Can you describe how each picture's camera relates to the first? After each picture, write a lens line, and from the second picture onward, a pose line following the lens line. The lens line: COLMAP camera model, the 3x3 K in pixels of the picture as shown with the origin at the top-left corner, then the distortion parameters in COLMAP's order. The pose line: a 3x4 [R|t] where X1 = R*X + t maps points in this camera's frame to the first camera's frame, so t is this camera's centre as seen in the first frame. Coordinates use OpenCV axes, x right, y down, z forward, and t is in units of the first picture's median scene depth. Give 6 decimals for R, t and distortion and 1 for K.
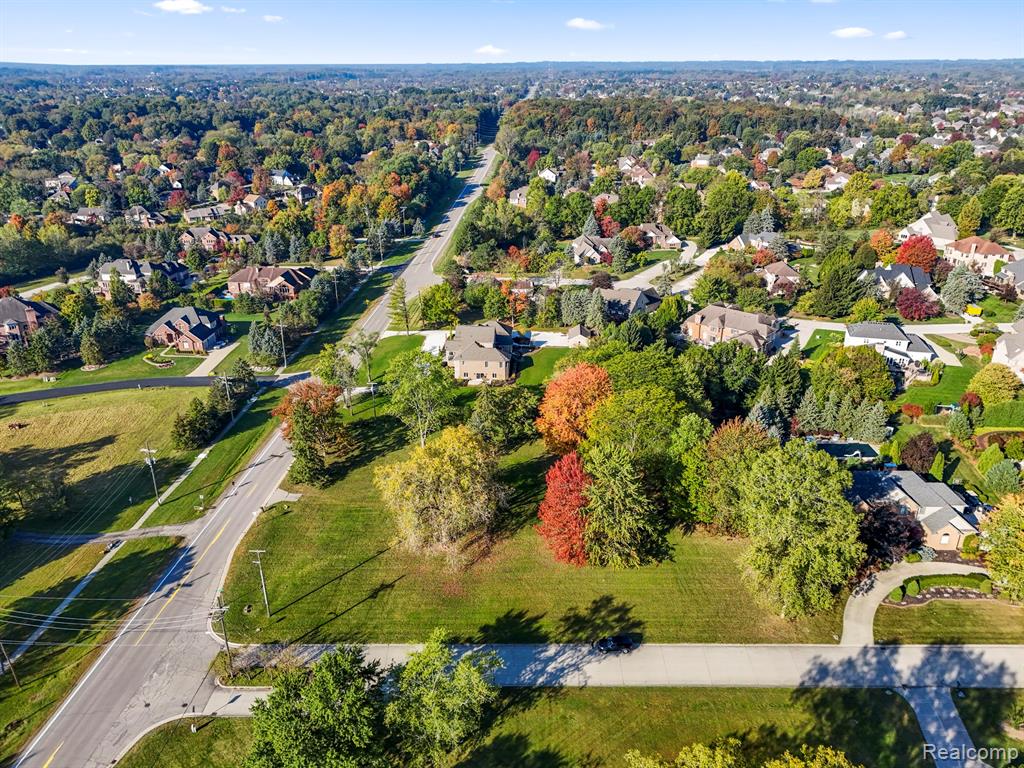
lens RADIAL K [[747.1, 0, 512.0], [0, 747.1, 384.0], [0, 0, 1]] dist [0.074935, -0.066065]
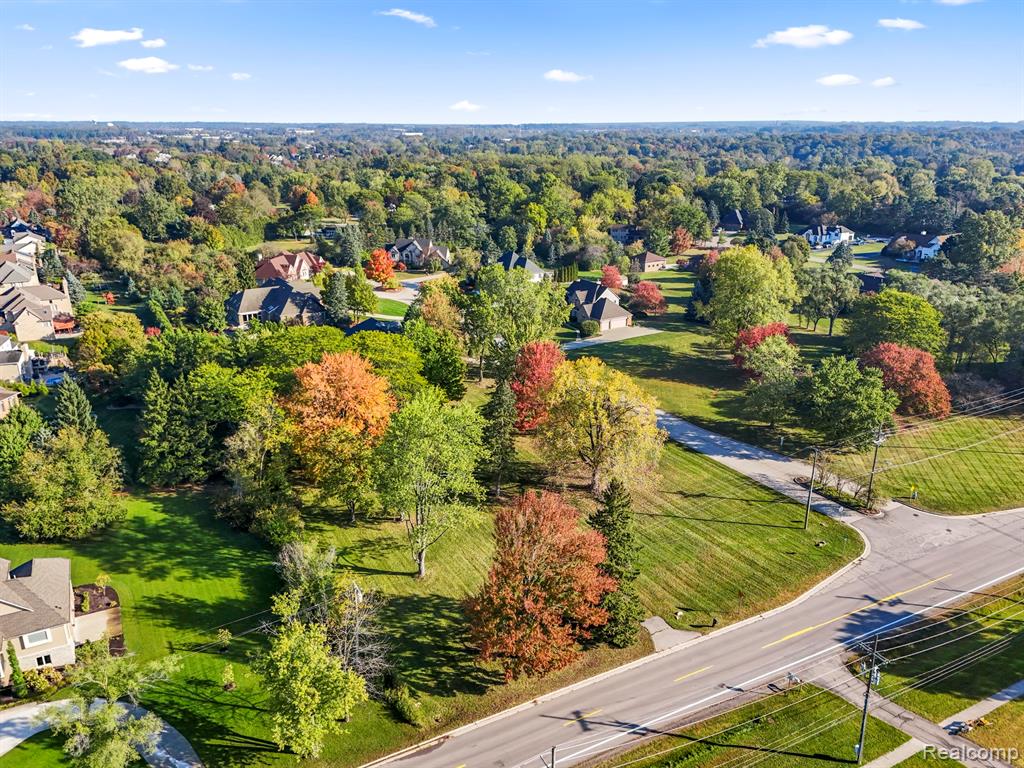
lens RADIAL K [[782.5, 0, 501.8], [0, 782.5, 385.3], [0, 0, 1]] dist [0.076411, -0.046090]
pose [[-0.529255, -0.265937, 0.805709, -0.588541], [0.340807, 0.803003, 0.488914, -0.301188], [-0.777007, 0.533351, -0.334360, 1.035129]]
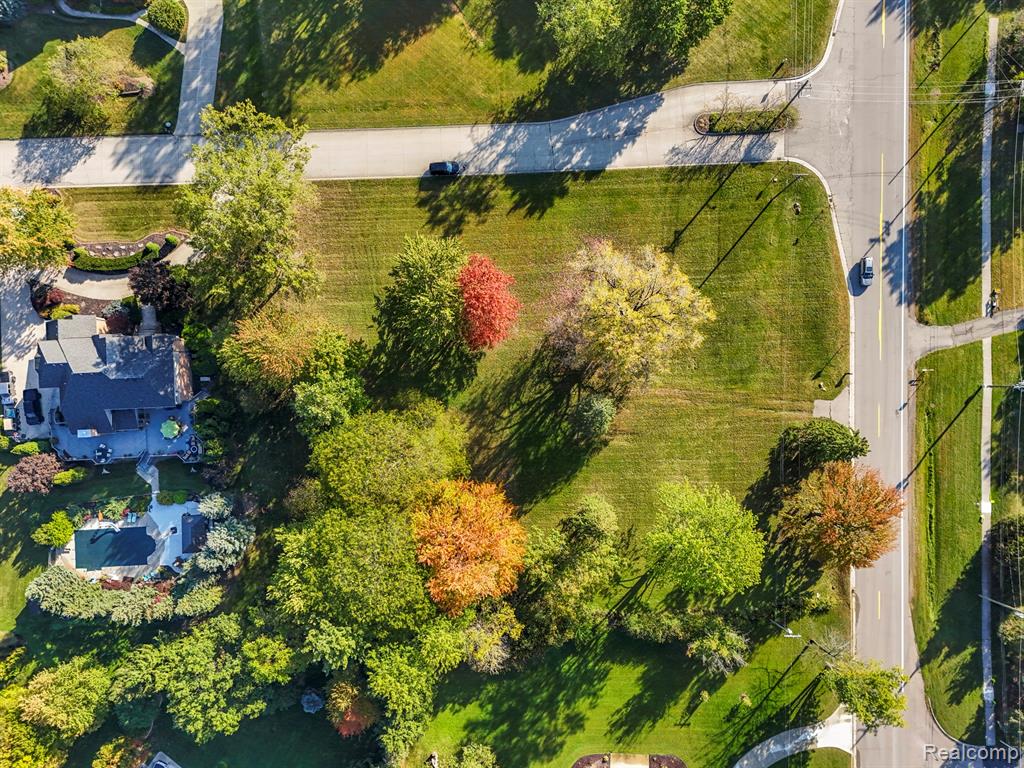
lens RADIAL K [[747.1, 0, 512.0], [0, 747.1, 384.0], [0, 0, 1]] dist [0.074935, -0.066065]
pose [[-0.997803, 0.060851, 0.026209, 0.017004], [0.001058, -0.380892, 0.924619, -0.510888], [0.066247, 0.922615, 0.379991, 0.553307]]
